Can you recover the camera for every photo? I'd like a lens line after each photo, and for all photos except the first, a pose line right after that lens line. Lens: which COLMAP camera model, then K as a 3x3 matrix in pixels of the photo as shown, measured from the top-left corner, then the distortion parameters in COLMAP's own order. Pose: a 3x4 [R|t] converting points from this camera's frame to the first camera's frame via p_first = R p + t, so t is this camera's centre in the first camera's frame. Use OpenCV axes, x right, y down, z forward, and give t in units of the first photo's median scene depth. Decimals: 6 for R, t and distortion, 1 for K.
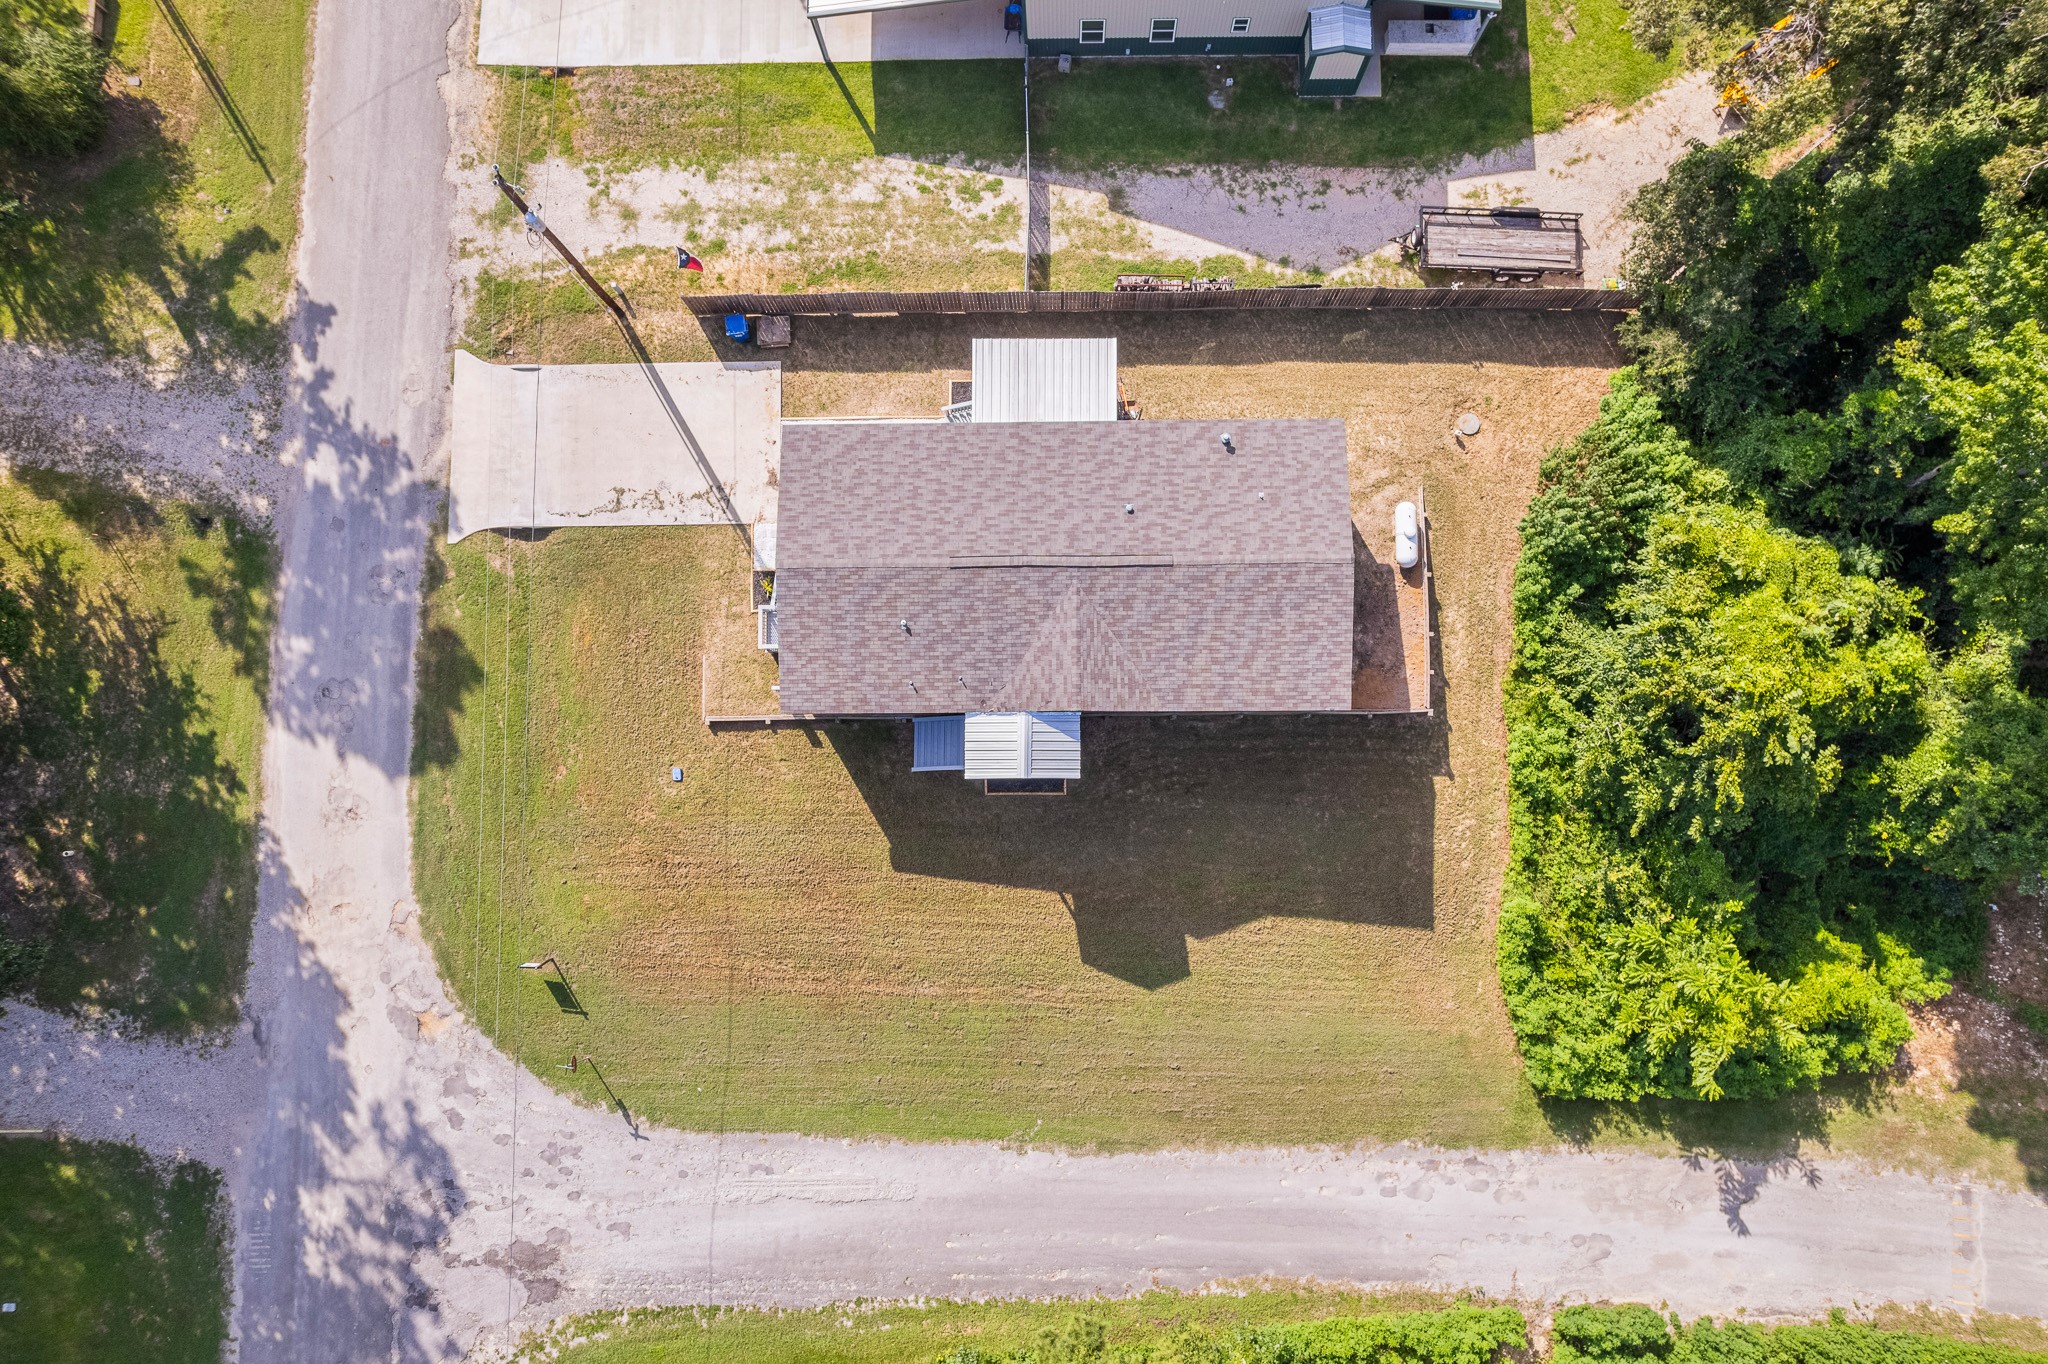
lens RADIAL K [[1314.0, 0, 1018.9], [0, 1314.0, 704.2], [0, 0, 1]] dist [-0.068050, 0.057826]
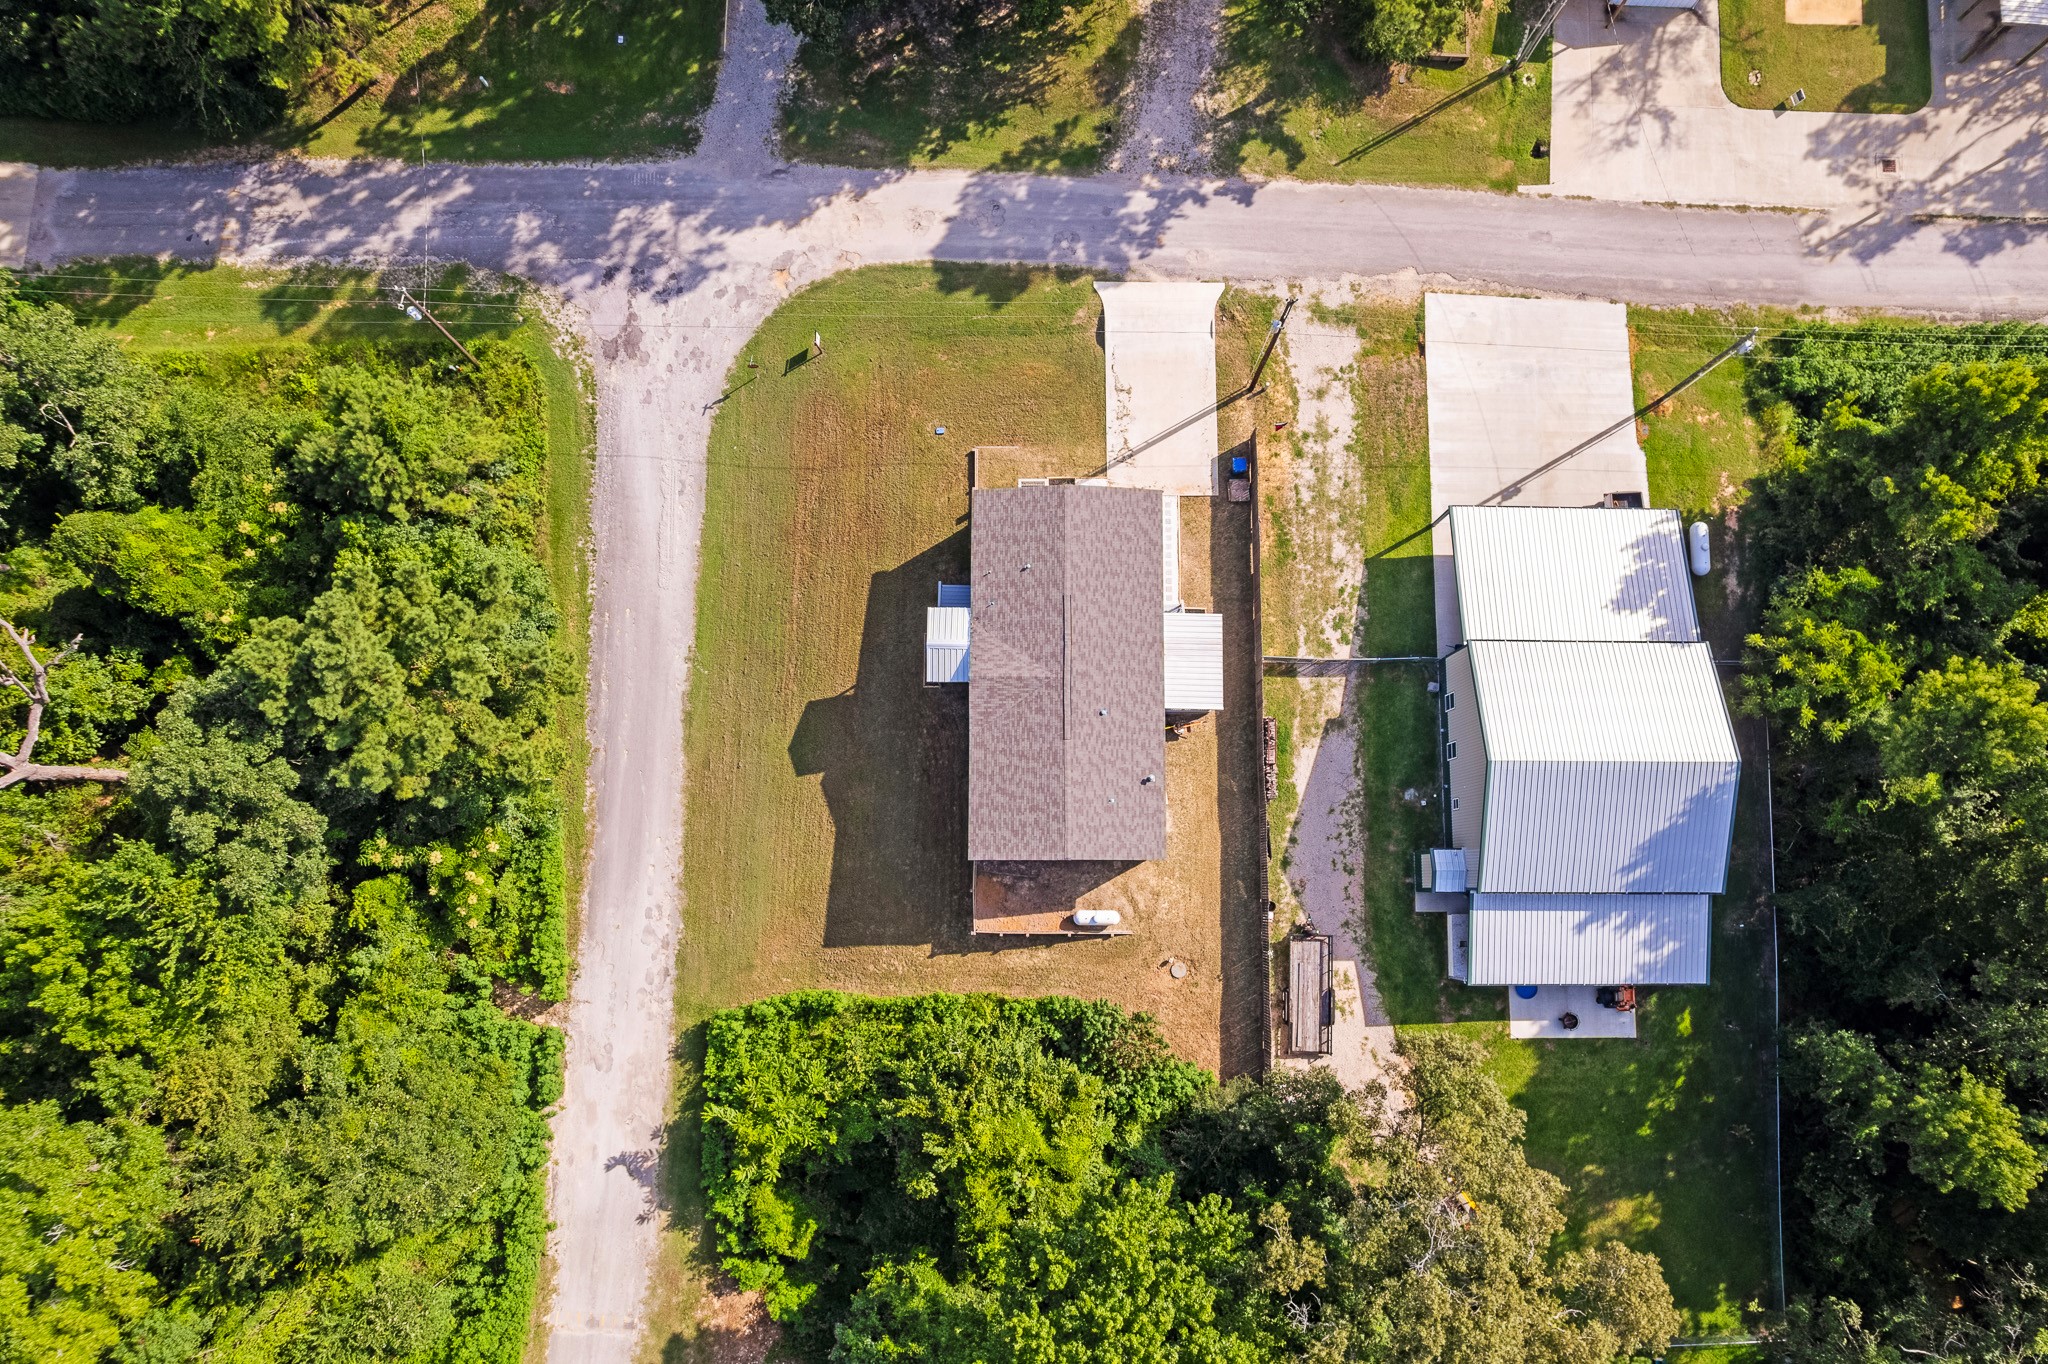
lens RADIAL K [[1314.0, 0, 1014.1], [0, 1314.0, 681.4], [0, 0, 1]] dist [-0.068050, 0.057826]
pose [[-0.008129, 0.991958, -0.126305, 0.217203], [-0.997309, 0.001161, 0.073308, -0.143013], [0.072865, 0.126561, 0.989279, -0.457754]]
